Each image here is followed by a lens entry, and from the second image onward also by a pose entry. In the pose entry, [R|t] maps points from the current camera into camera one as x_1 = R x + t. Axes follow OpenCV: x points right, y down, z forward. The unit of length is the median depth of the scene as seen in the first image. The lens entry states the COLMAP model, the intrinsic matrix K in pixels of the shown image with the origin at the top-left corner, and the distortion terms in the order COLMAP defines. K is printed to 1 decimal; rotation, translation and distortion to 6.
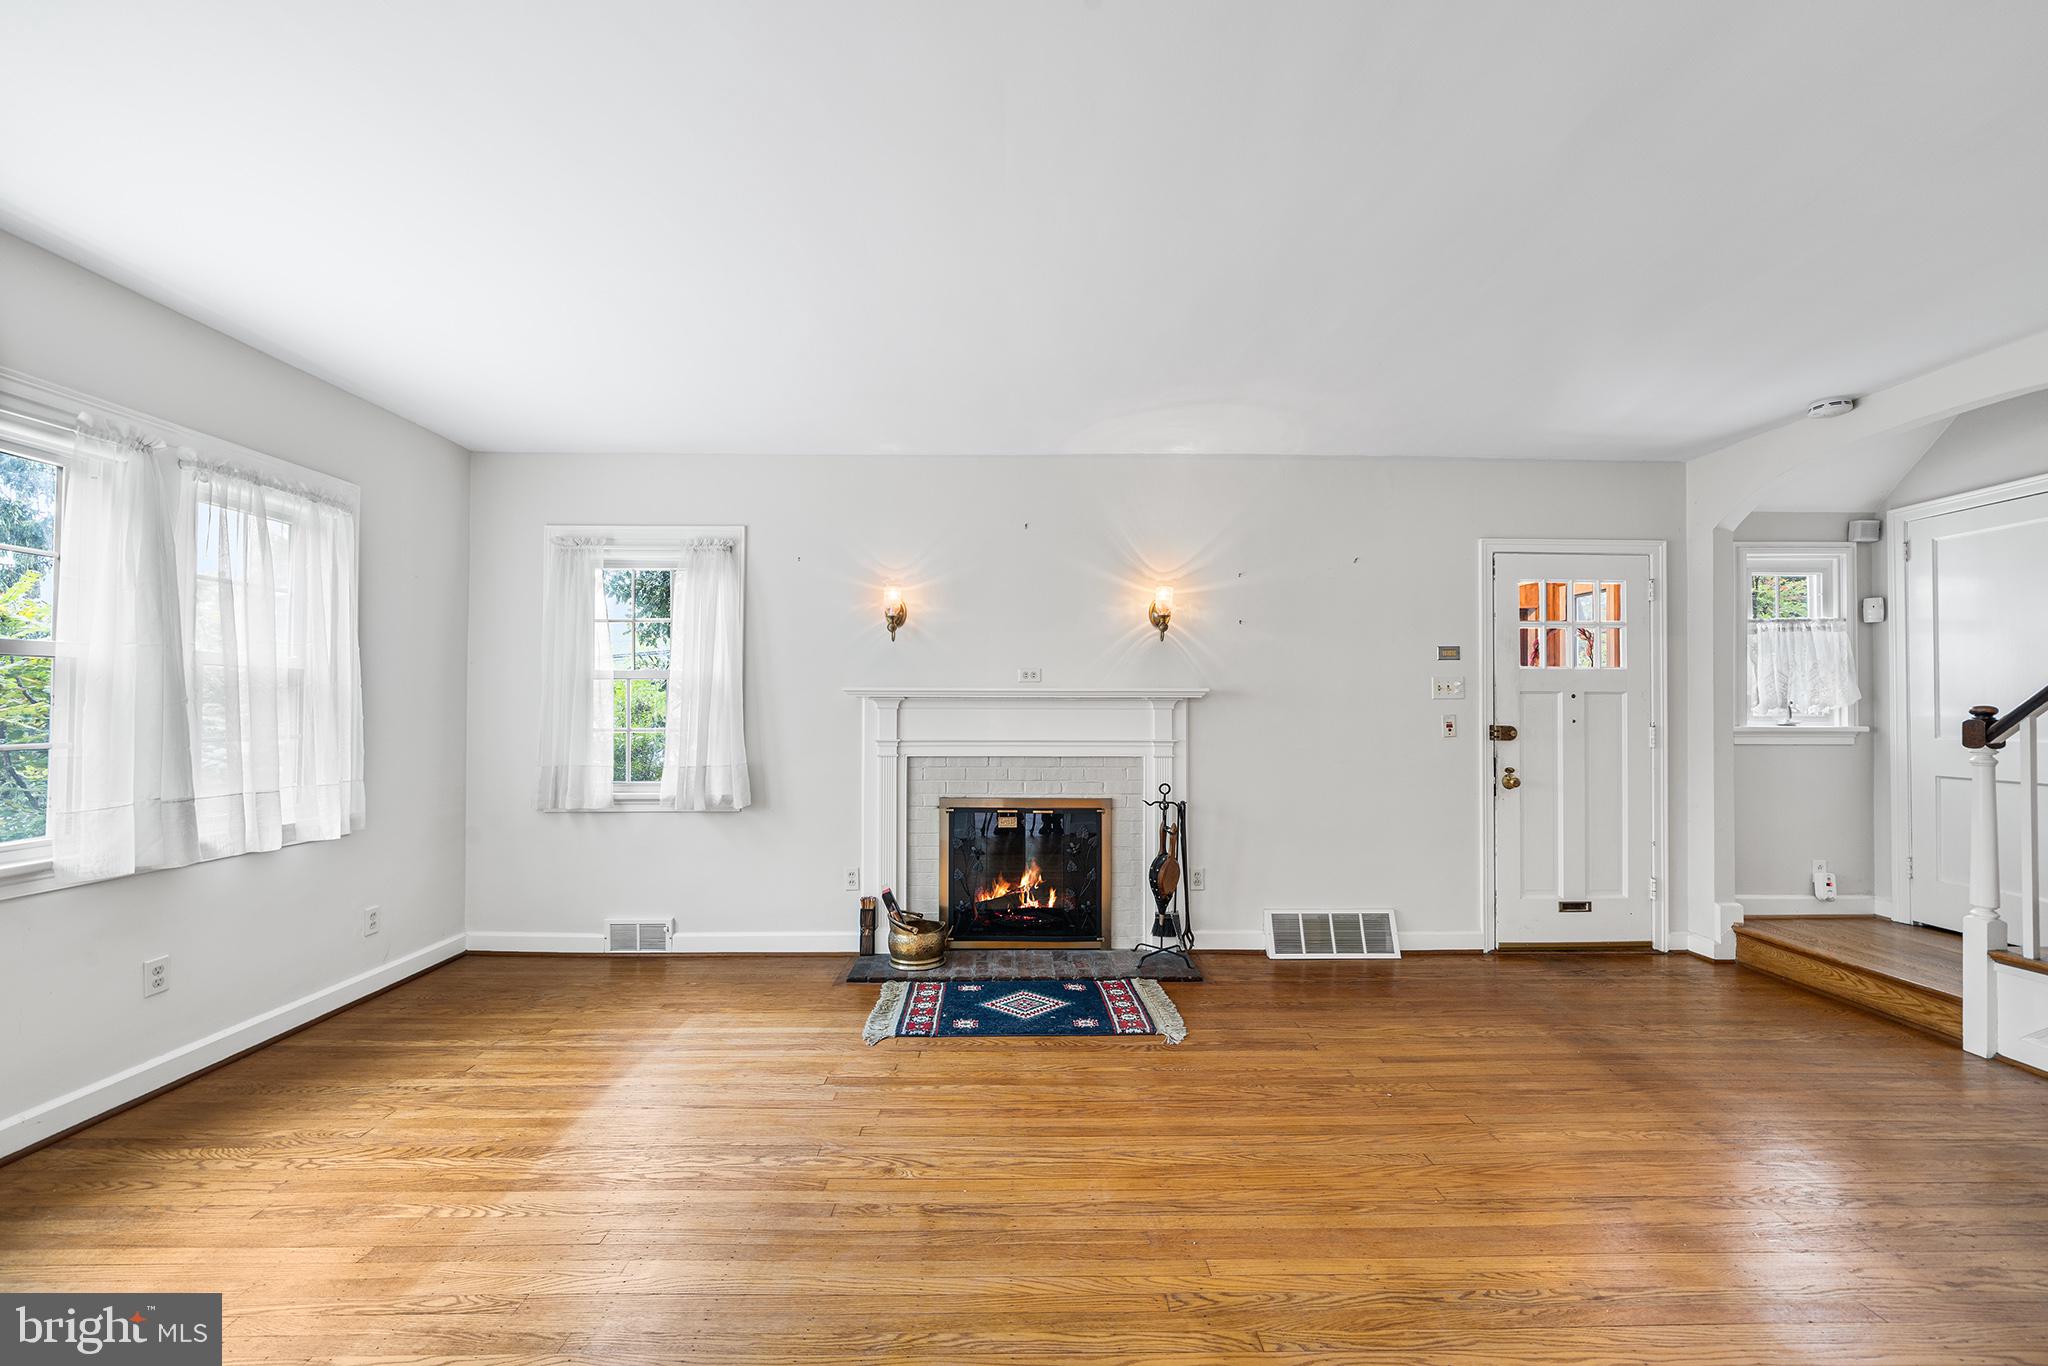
lens RADIAL K [[787.8, 0, 1022.9], [0, 787.8, 694.0], [0, 0, 1]] dist [-0.001628, -0.000054]
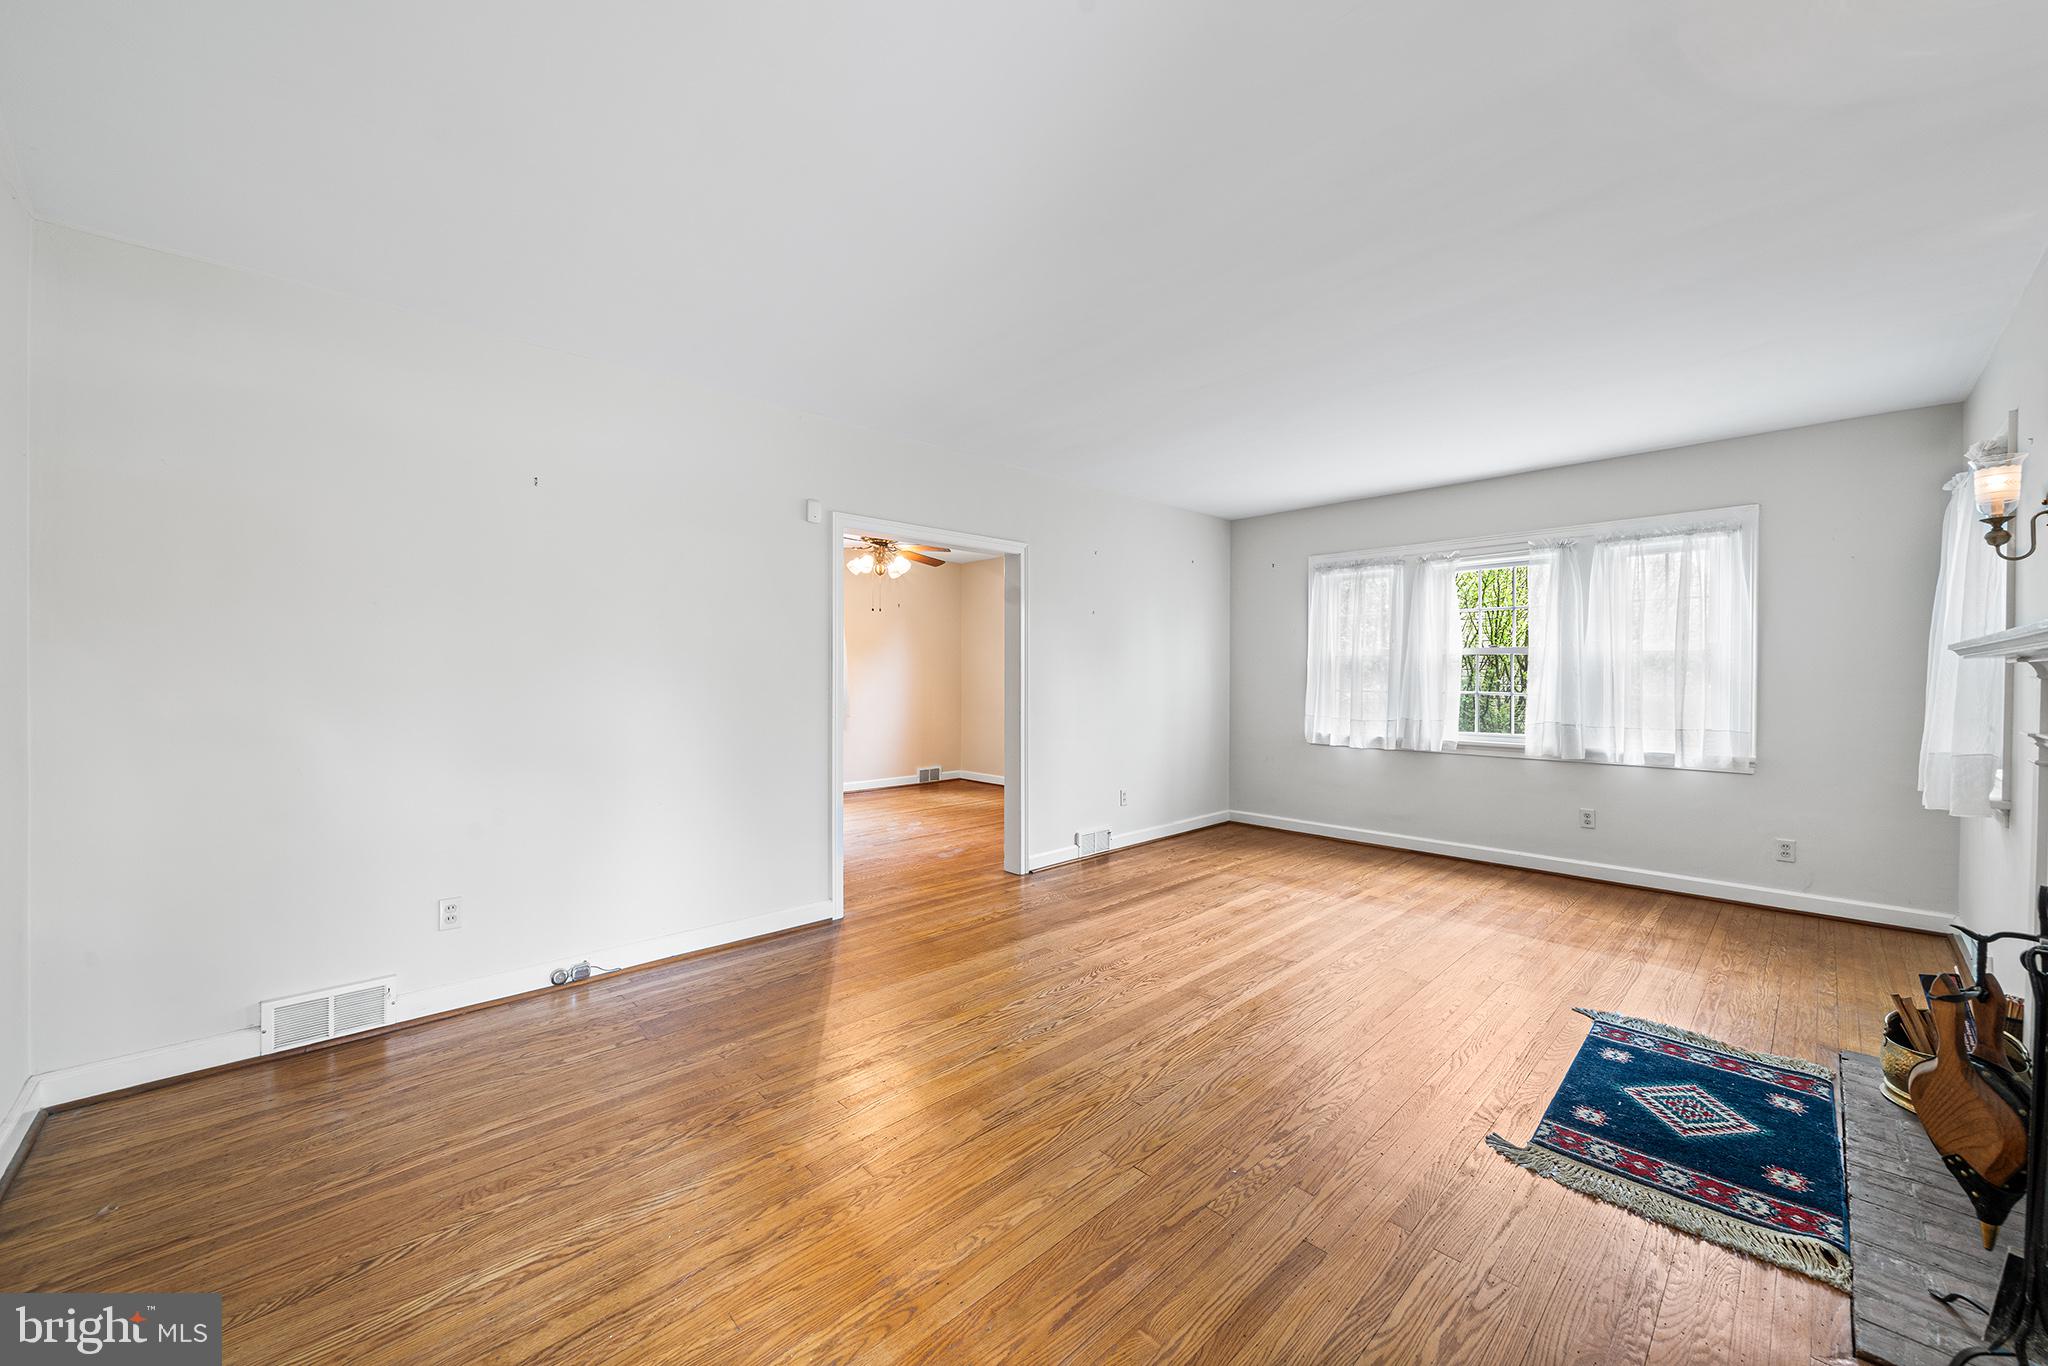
lens RADIAL K [[796.1, 0, 1028.2], [0, 796.1, 687.3], [0, 0, 1]] dist [-0.001253, 0.000198]
pose [[-0.733664, 0.003998, -0.679501, 0.943821], [0.007037, 0.999974, -0.001714, 0.028001], [0.679476, -0.006039, -0.733673, 1.189062]]
